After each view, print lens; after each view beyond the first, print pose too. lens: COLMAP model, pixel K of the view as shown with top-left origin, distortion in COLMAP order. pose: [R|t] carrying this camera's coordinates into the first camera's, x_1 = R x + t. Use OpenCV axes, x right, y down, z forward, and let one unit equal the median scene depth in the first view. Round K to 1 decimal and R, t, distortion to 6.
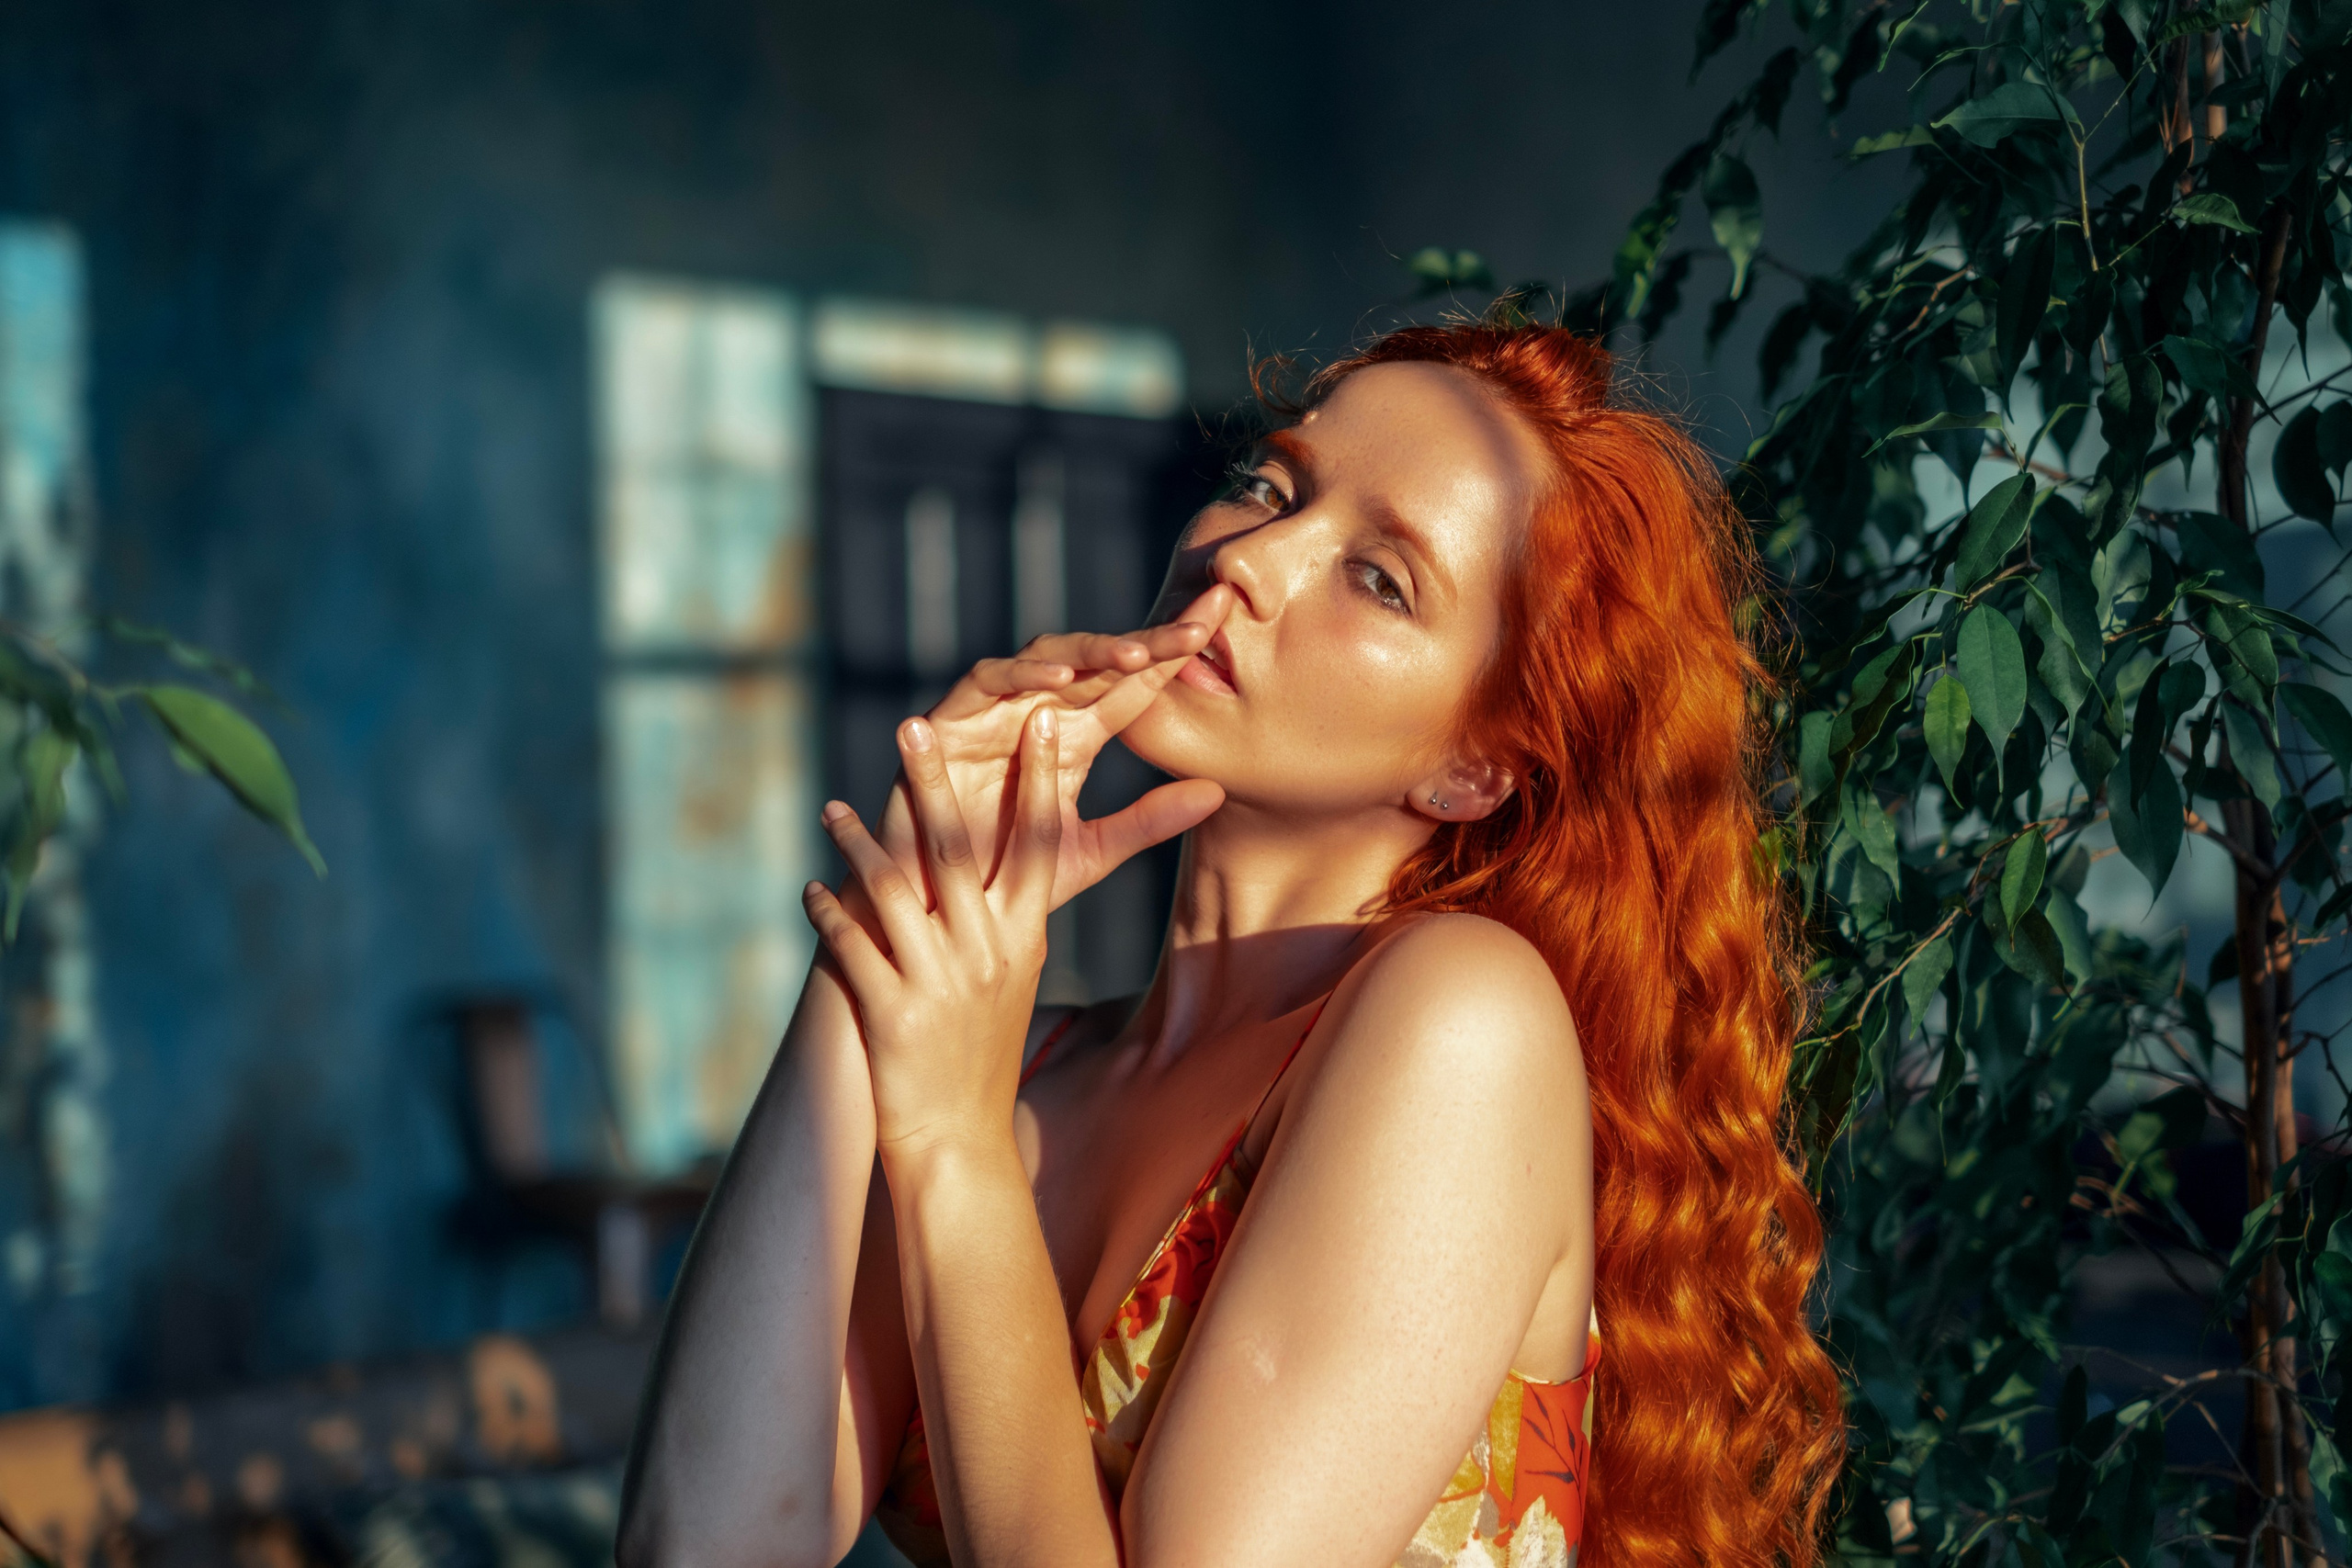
lens RADIAL K [[3569.6, 0, 1182.0], [0, 3569.6, 797.1], [0, 0, 1]] dist [-0.138472, 0.000000]
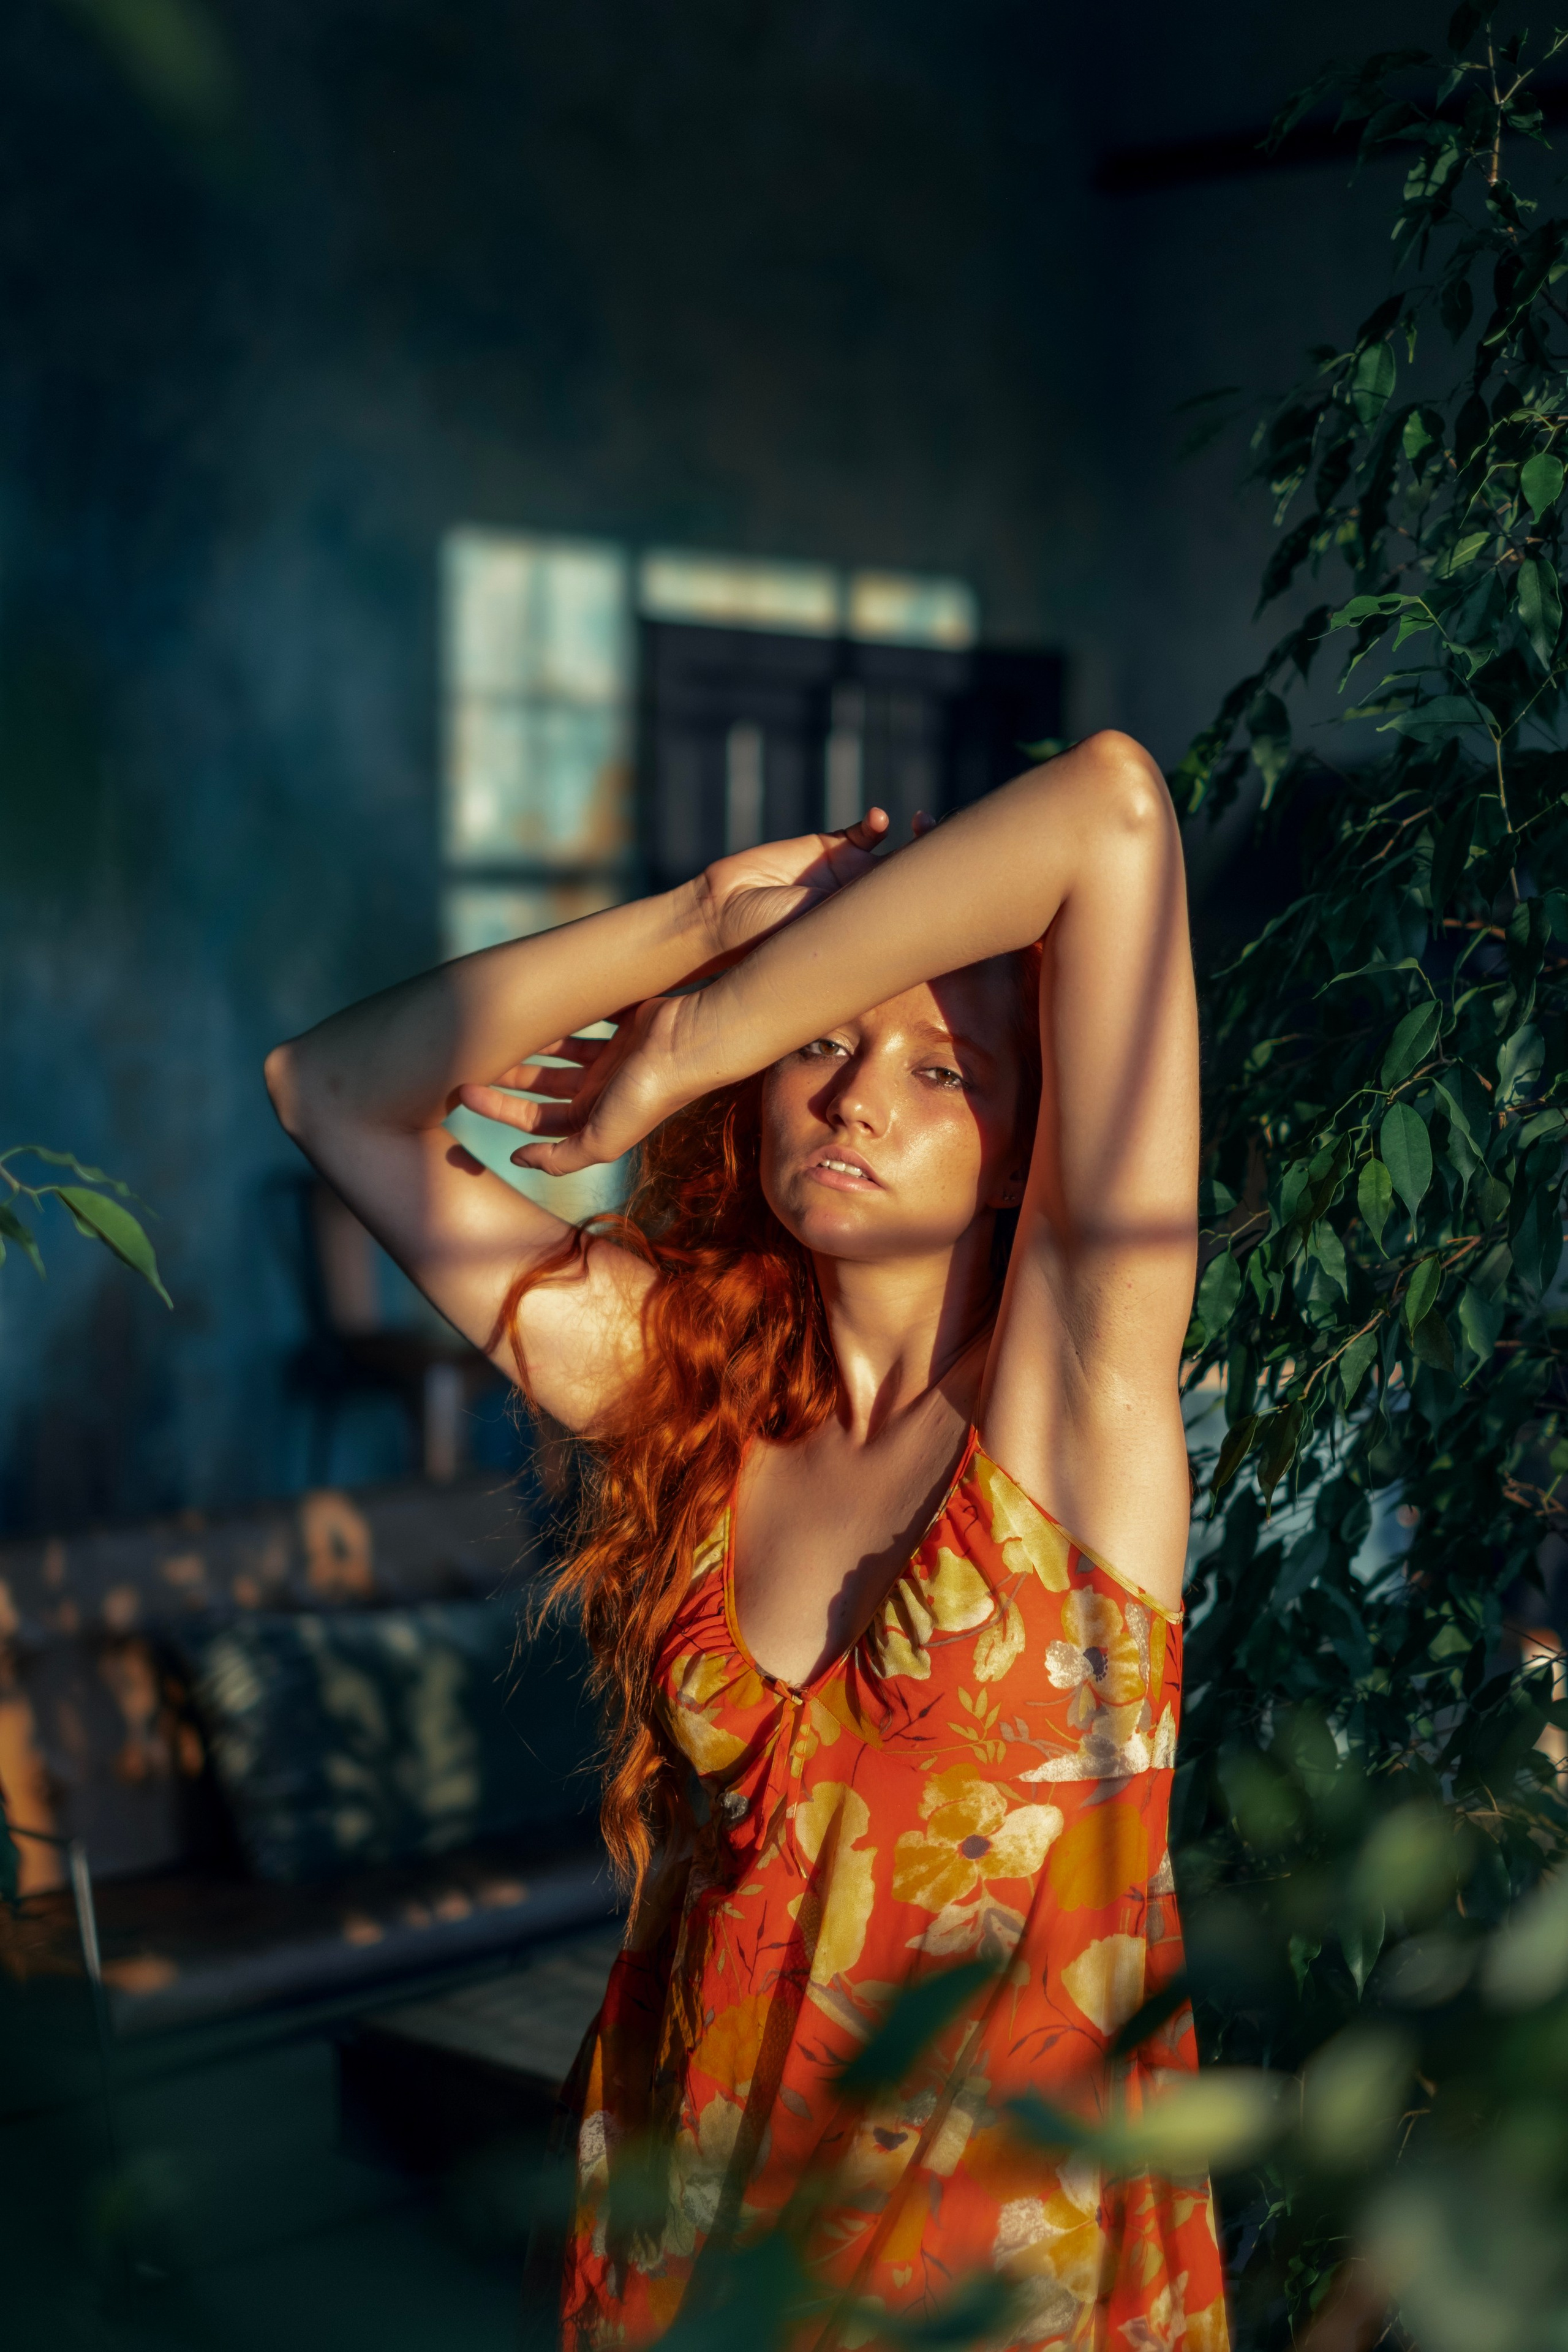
lens RADIAL K [[3570.0, 0, 781.8], [0, 3570.0, 1162.3], [0, 0, 1]] dist [-0.138472, 0.000000]
pose [[0.996519, 0.039486, -0.073421, 0.036641], [-0.033710, 0.996358, 0.078321, -0.049020], [0.076246, -0.075573, 0.994221, -0.140757]]
